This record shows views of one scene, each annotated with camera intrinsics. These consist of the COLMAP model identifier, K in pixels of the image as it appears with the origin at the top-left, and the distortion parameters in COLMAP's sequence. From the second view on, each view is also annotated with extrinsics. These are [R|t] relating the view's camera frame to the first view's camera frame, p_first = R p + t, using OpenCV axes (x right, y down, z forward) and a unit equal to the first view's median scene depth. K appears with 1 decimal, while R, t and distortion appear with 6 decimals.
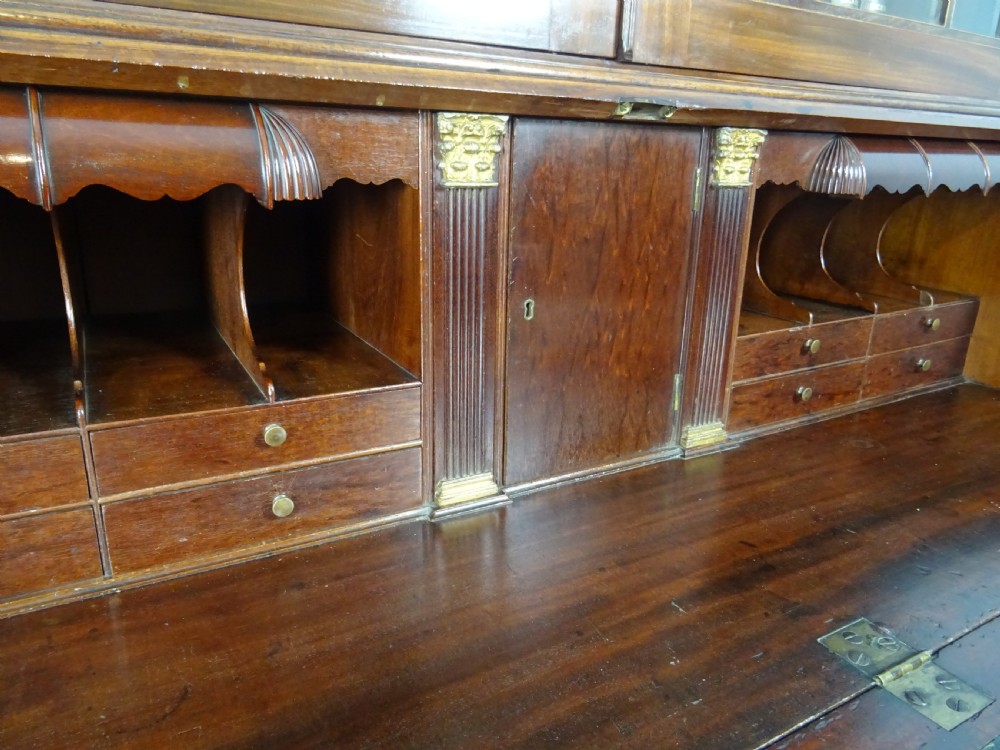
lens RADIAL K [[715.5, 0, 501.8], [0, 715.5, 374.0], [0, 0, 1]] dist [0.001230, -0.003857]
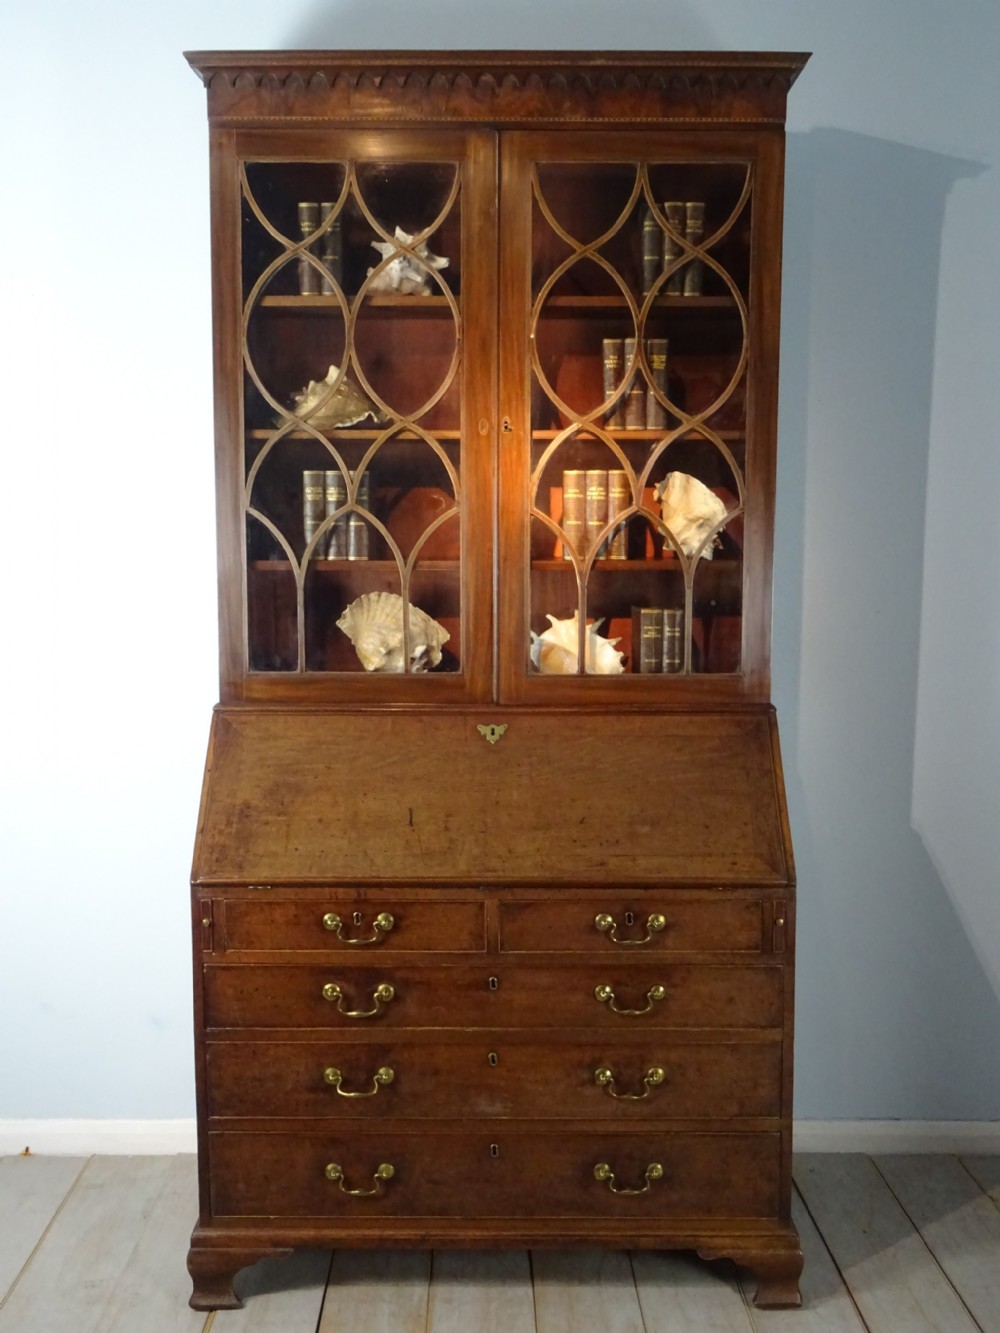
lens RADIAL K [[1524.1, 0, 491.1], [0, 1524.1, 678.0], [0, 0, 1]] dist [0.012296, 0.000000]
pose [[0.855656, 0.032909, -0.516498, 3.550965], [-0.130637, 0.979394, -0.154017, 0.441209], [0.500787, 0.199259, 0.842323, -4.504325]]
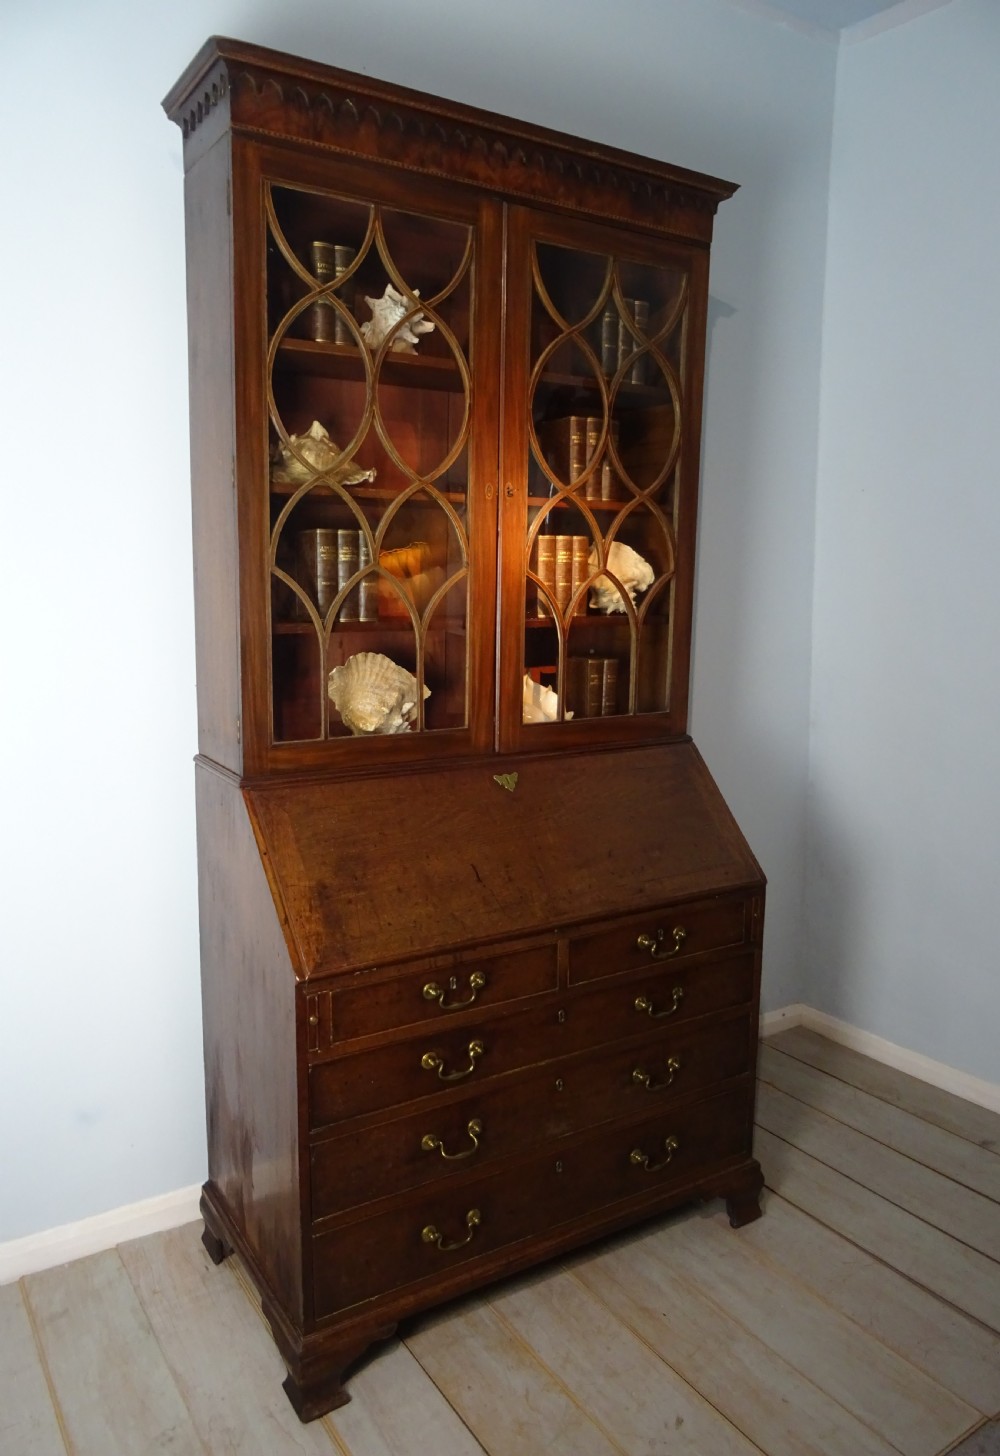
lens RADIAL K [[1037.3, 0, 472.4], [0, 1037.3, 734.7], [0, 0, 1]] dist [-0.000905, 0.001181]
pose [[0.999656, -0.021832, 0.014530, 0.005164], [0.023700, 0.989283, -0.144074, 0.132841], [-0.011229, 0.144368, 0.989460, -3.675823]]
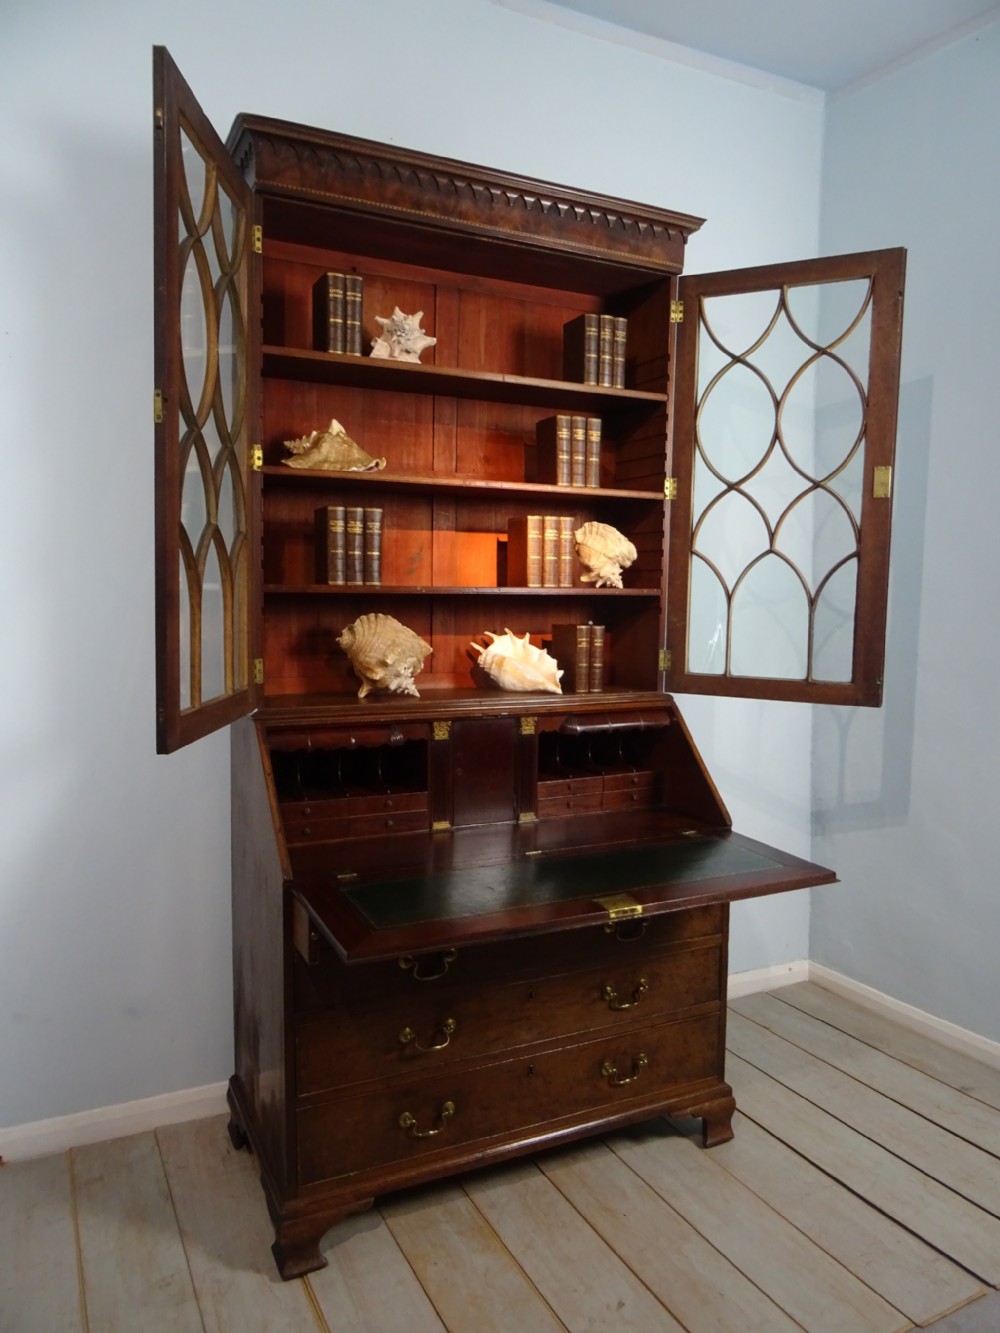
lens RADIAL K [[953.8, 0, 495.7], [0, 953.8, 669.8], [0, 0, 1]] dist [0.001230, -0.003857]
pose [[0.996812, -0.009940, -0.079169, 0.631870], [-0.007564, 0.975972, -0.217766, 0.466362], [0.079431, 0.217671, 0.972785, -3.885145]]
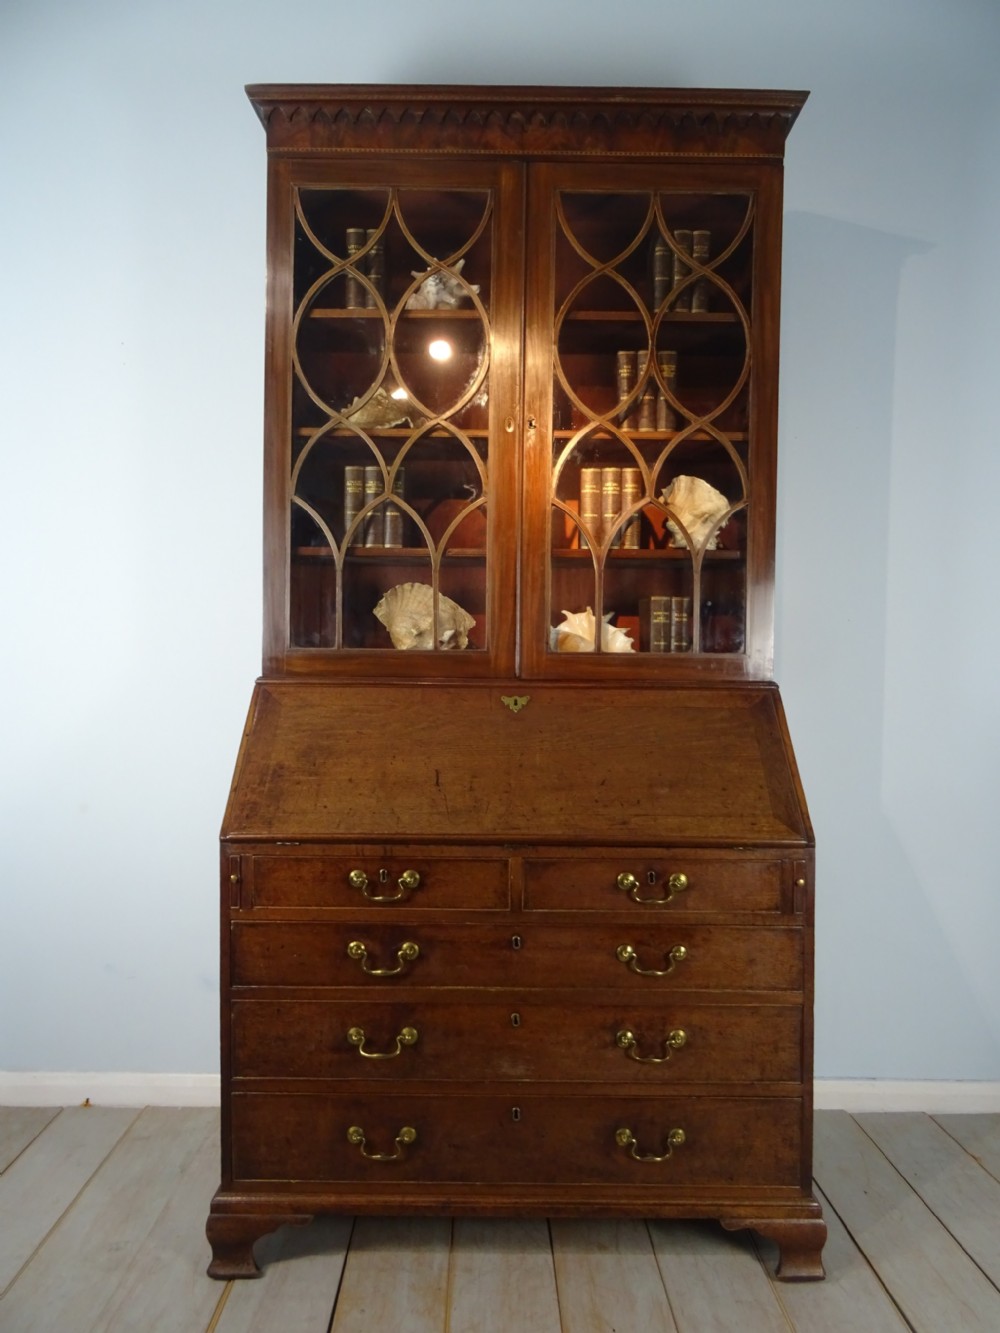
lens RADIAL K [[953.8, 0, 497.2], [0, 953.8, 670.5], [0, 0, 1]] dist [0.001230, -0.003857]
pose [[0.859339, -0.012777, -0.511246, 2.358432], [-0.138815, 0.956327, -0.257232, 0.649126], [0.492206, 0.292018, 0.820036, -2.631094]]
